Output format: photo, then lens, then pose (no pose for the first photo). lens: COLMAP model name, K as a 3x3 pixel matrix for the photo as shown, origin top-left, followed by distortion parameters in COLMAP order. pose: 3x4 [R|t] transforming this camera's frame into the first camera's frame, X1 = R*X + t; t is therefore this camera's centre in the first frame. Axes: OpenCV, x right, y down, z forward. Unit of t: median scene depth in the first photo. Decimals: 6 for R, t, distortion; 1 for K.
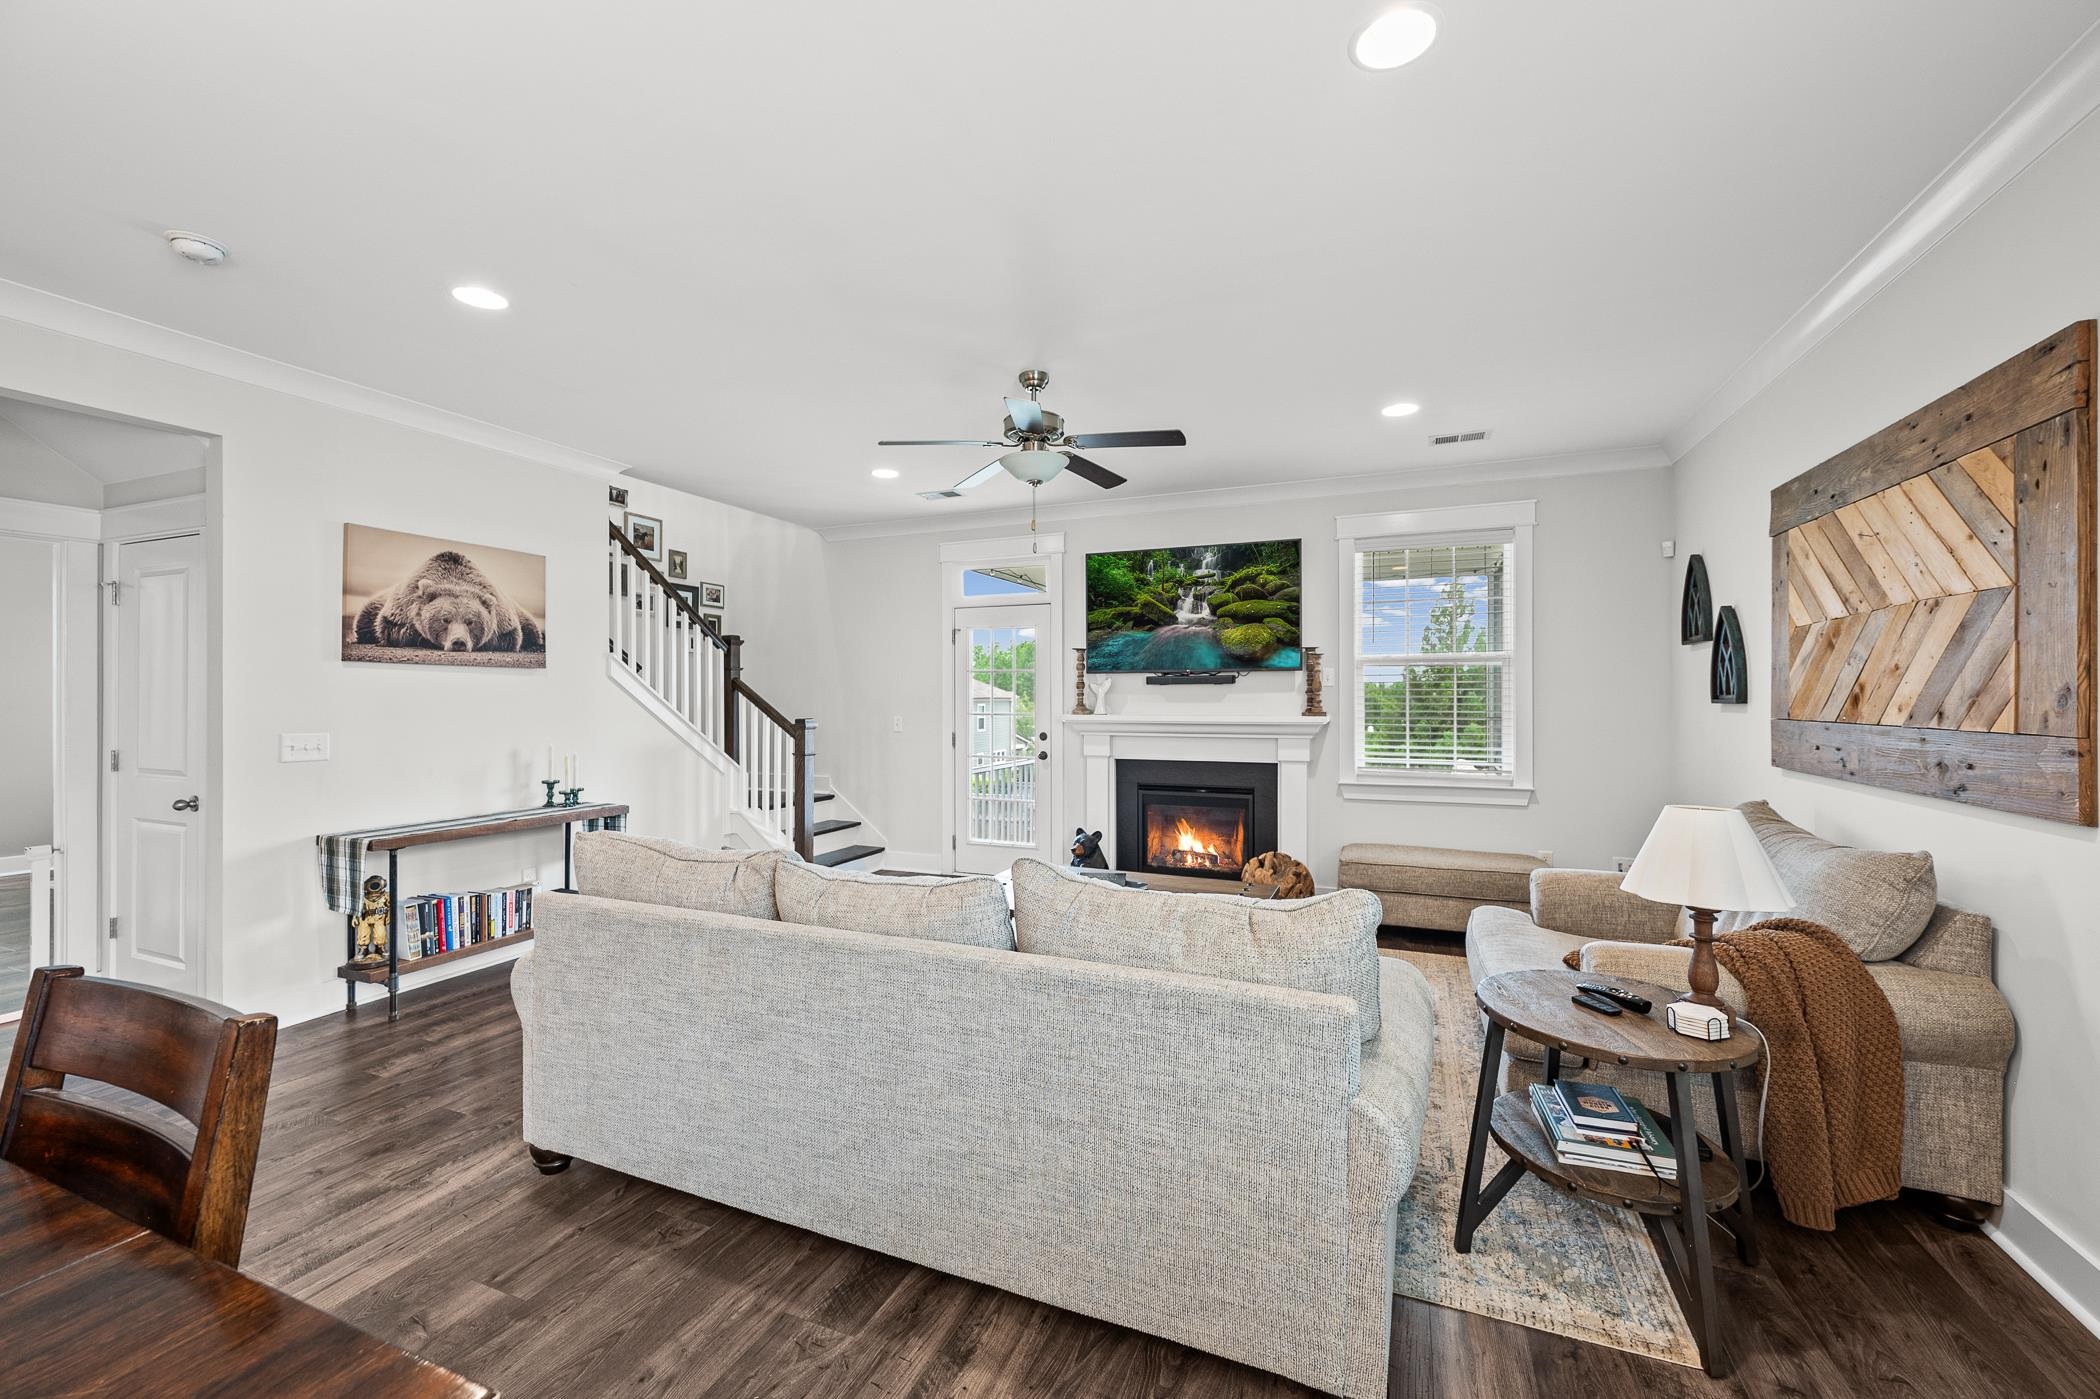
lens RADIAL K [[823.2, 0, 1054.3], [0, 823.2, 696.4], [0, 0, 1]] dist [0.000753, 0.000054]
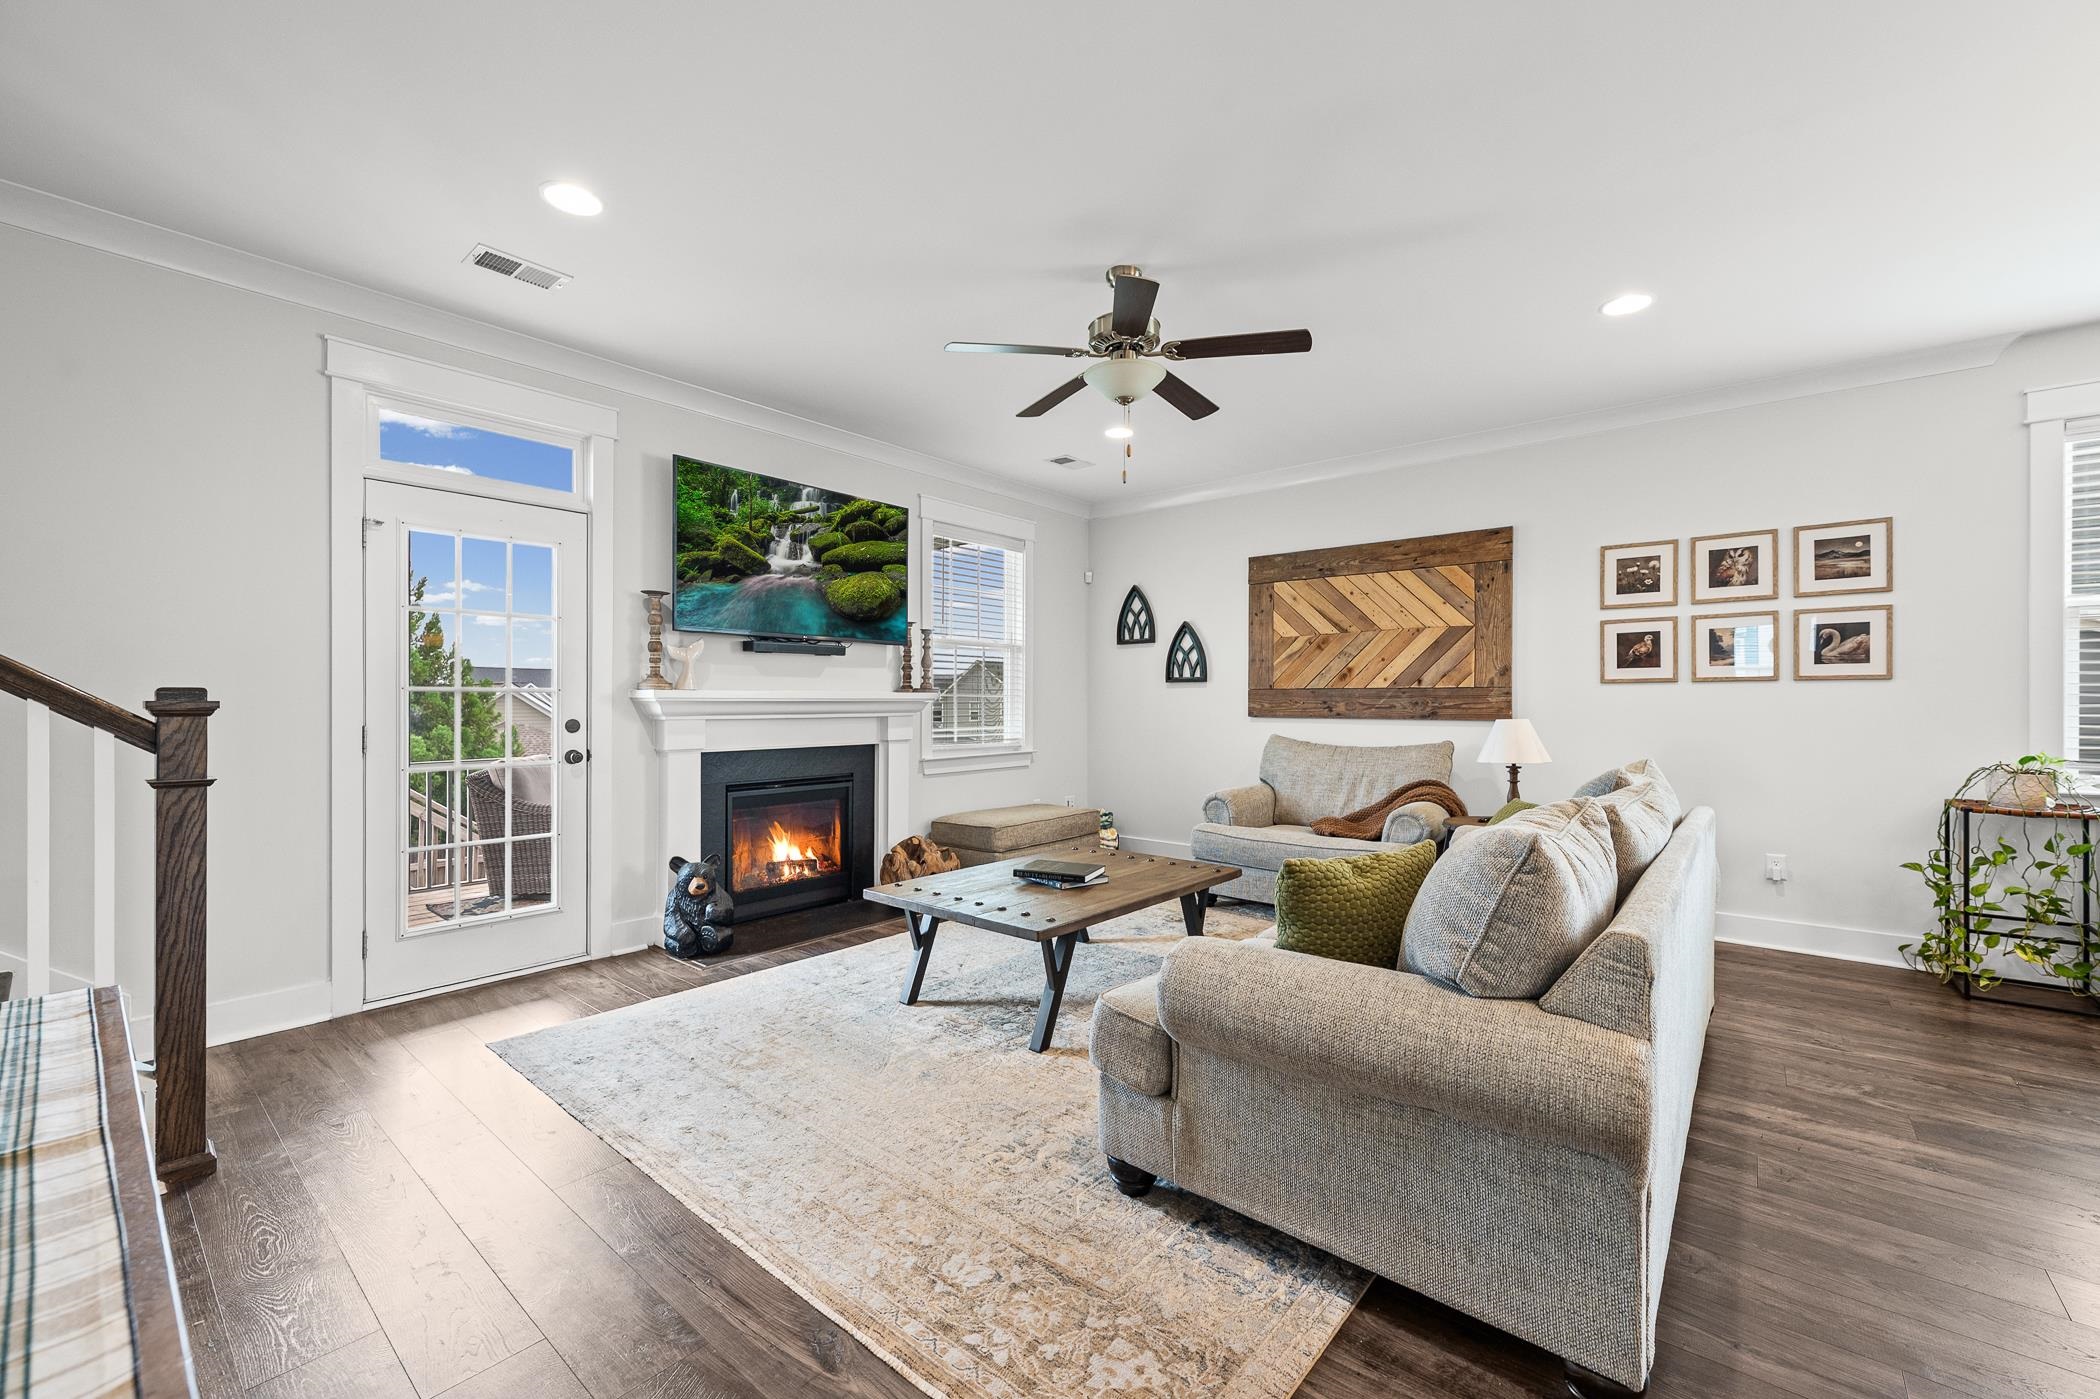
lens RADIAL K [[823.2, 0, 1053.9], [0, 823.2, 709.5], [0, 0, 1]] dist [0.000753, 0.000054]
pose [[0.288515, -0.006904, 0.957451, -0.530785], [-0.002561, 0.999965, 0.007982, 0.033456], [-0.957472, -0.004755, 0.288487, 0.524016]]
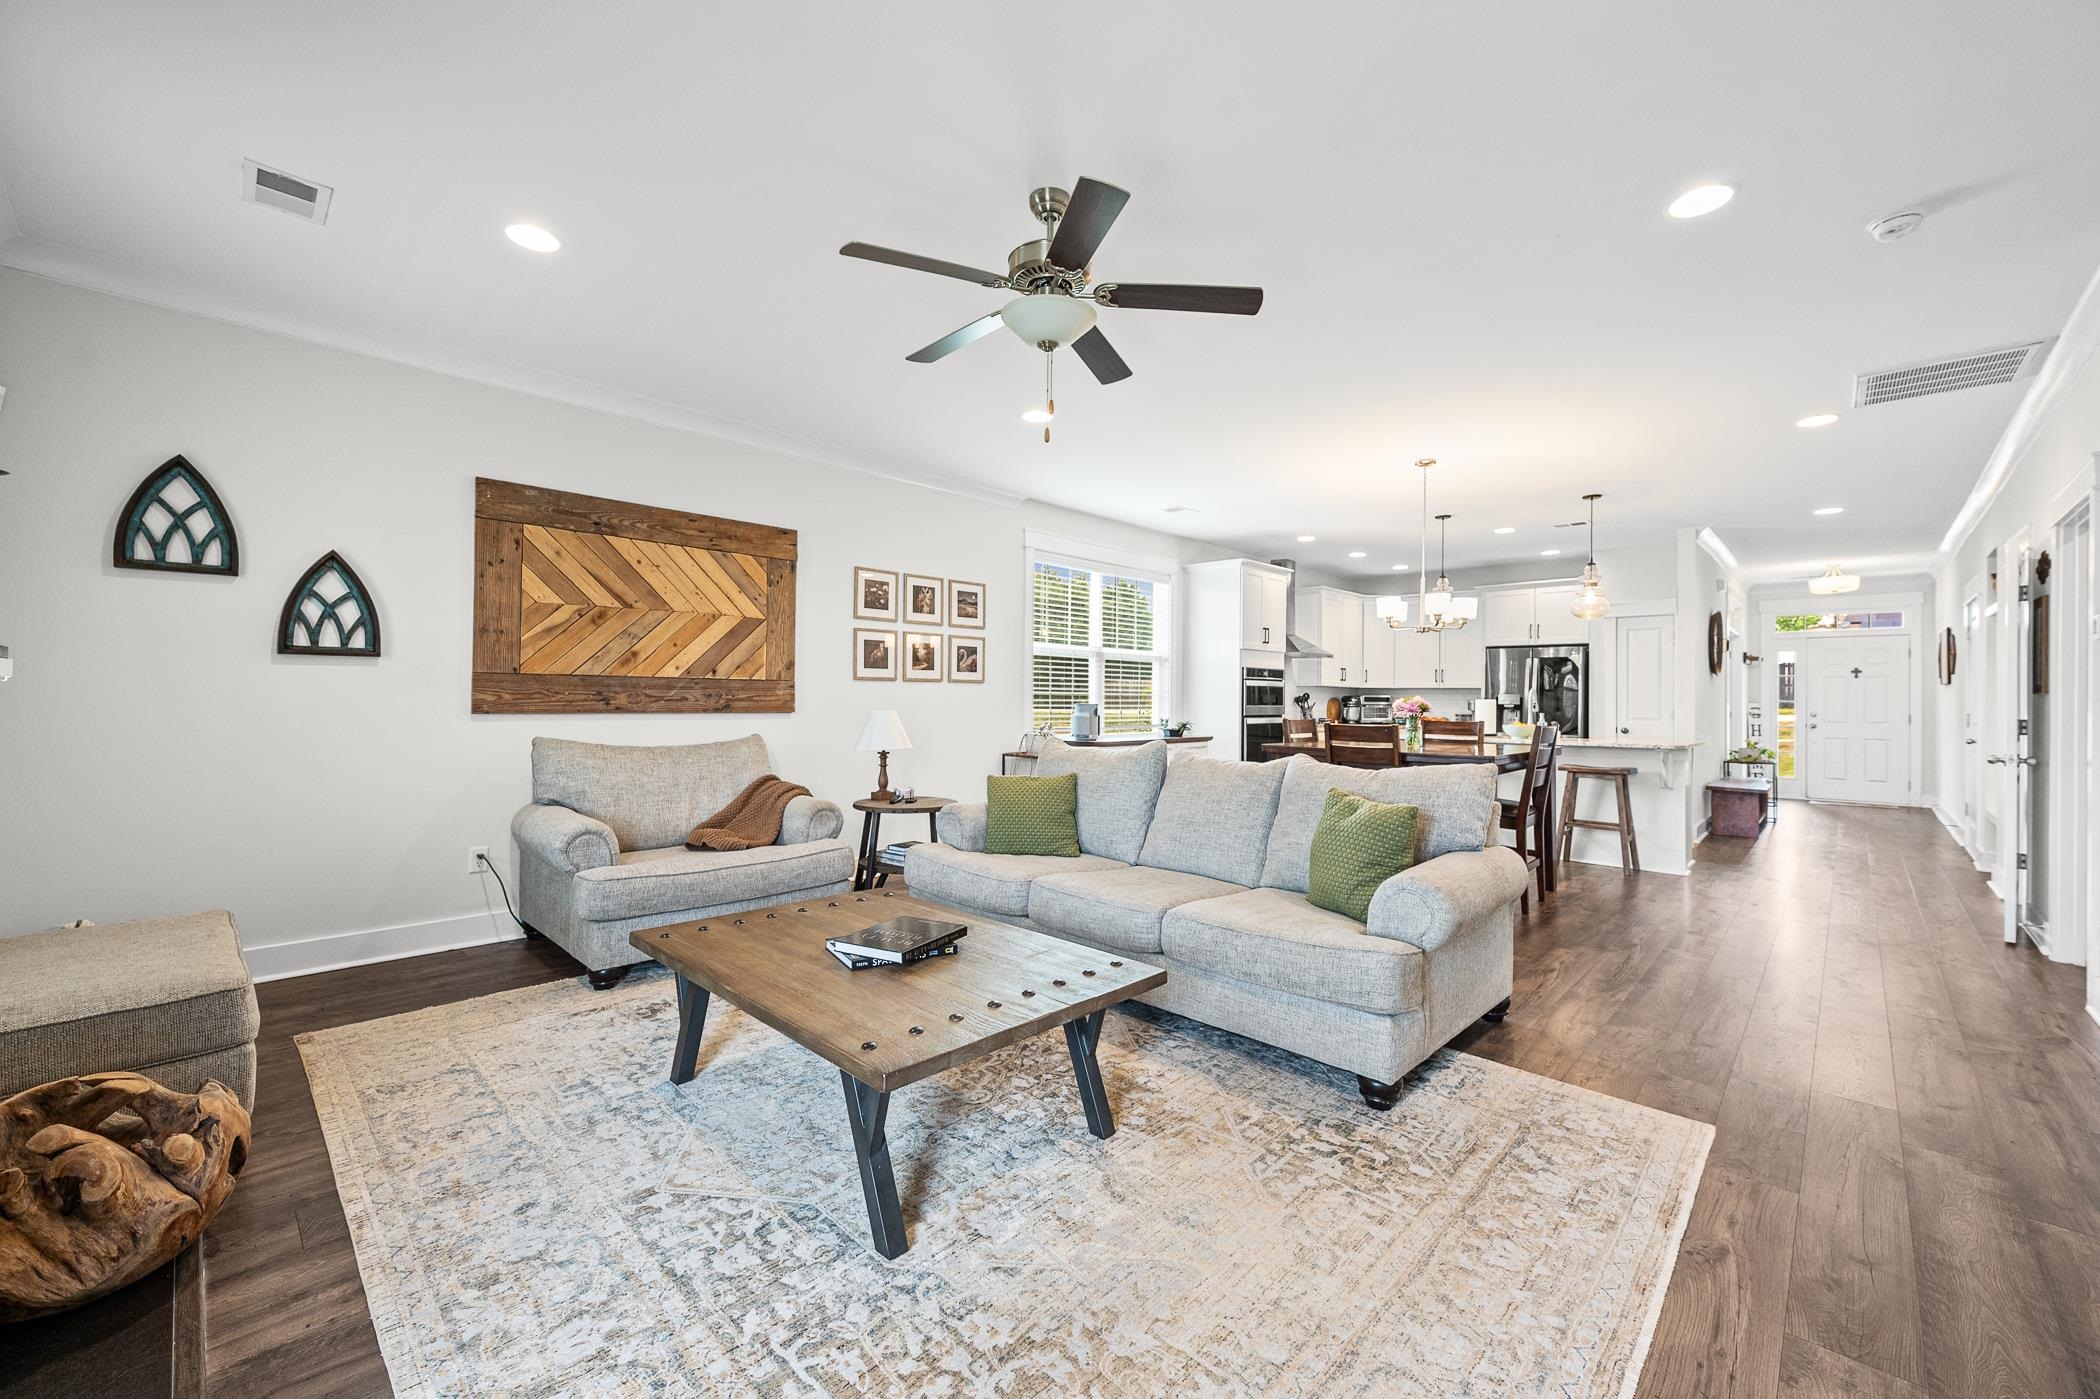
lens RADIAL K [[823.2, 0, 1056.5], [0, 823.2, 691.9], [0, 0, 1]] dist [0.000753, 0.000054]
pose [[-0.929459, -0.004739, 0.368896, -0.189699], [-0.009320, 0.999900, -0.010636, 0.034891], [-0.368808, -0.013324, -0.929410, 1.042689]]
